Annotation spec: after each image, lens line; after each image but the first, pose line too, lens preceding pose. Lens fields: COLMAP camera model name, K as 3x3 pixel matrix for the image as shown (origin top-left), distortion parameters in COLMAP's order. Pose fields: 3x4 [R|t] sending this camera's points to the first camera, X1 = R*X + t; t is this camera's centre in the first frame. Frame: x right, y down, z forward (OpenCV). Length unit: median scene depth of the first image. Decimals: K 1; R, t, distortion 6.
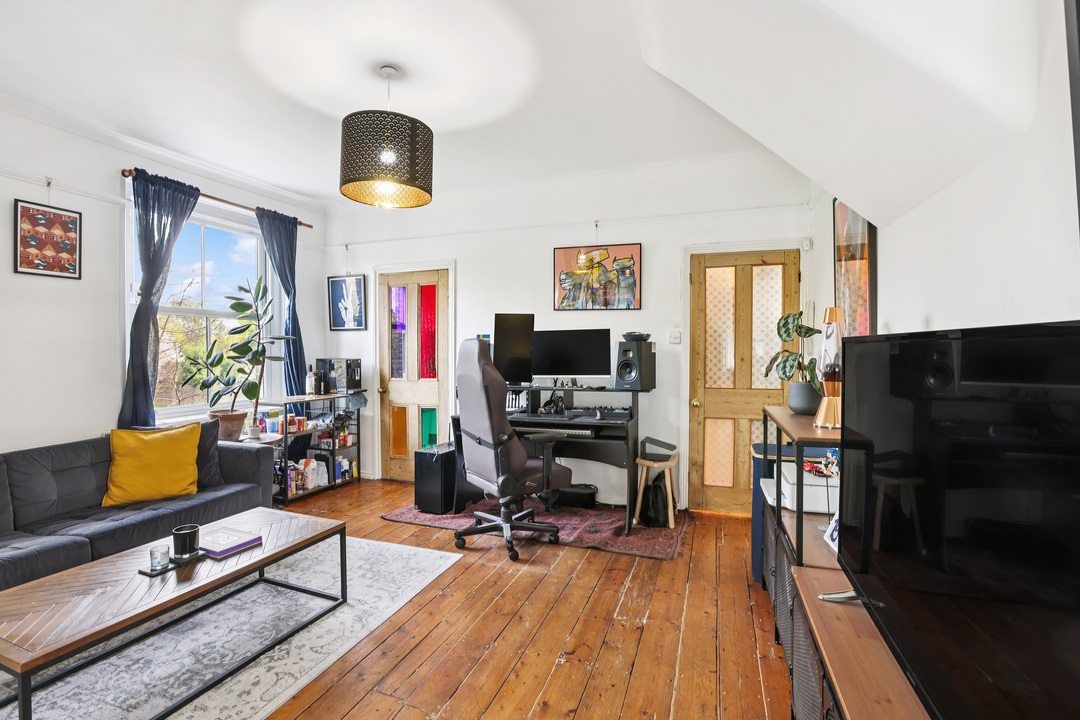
lens RADIAL K [[500.5, 0, 545.6], [0, 500.5, 347.8], [0, 0, 1]] dist [-0.046903, 0.019716]
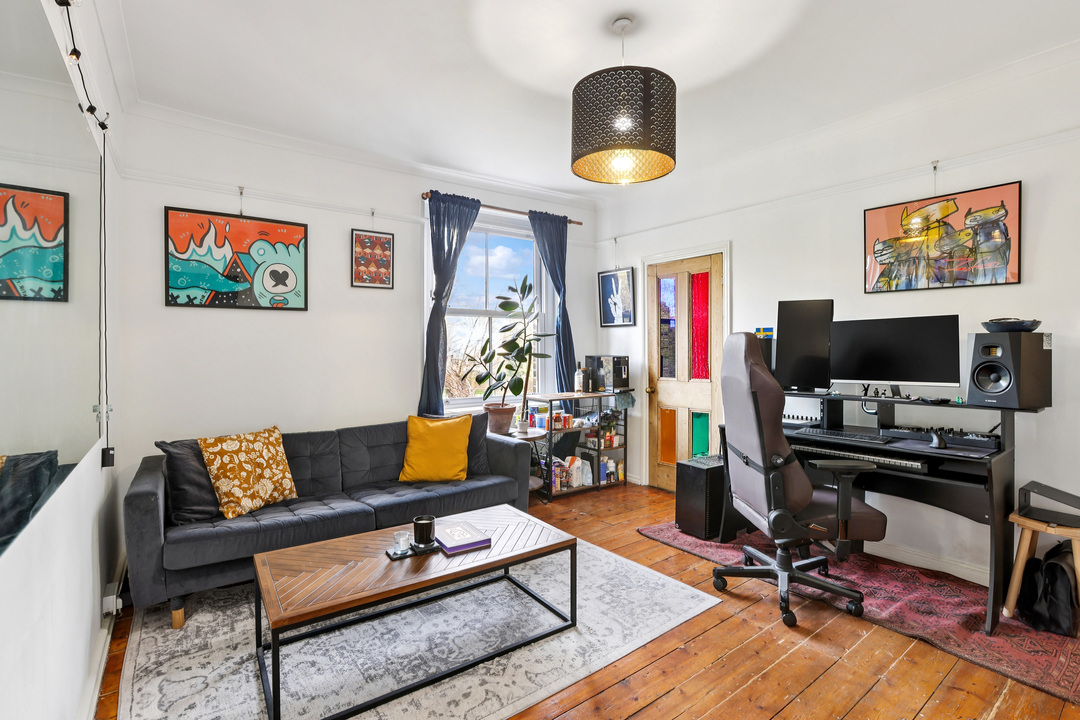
lens RADIAL K [[500.5, 0, 545.6], [0, 500.5, 347.8], [0, 0, 1]] dist [-0.046903, 0.019716]
pose [[0.828874, -0.001910, -0.559431, 0.042510], [0.005328, 0.999976, 0.004480, 0.001469], [0.559409, -0.006694, 0.828865, 0.165272]]
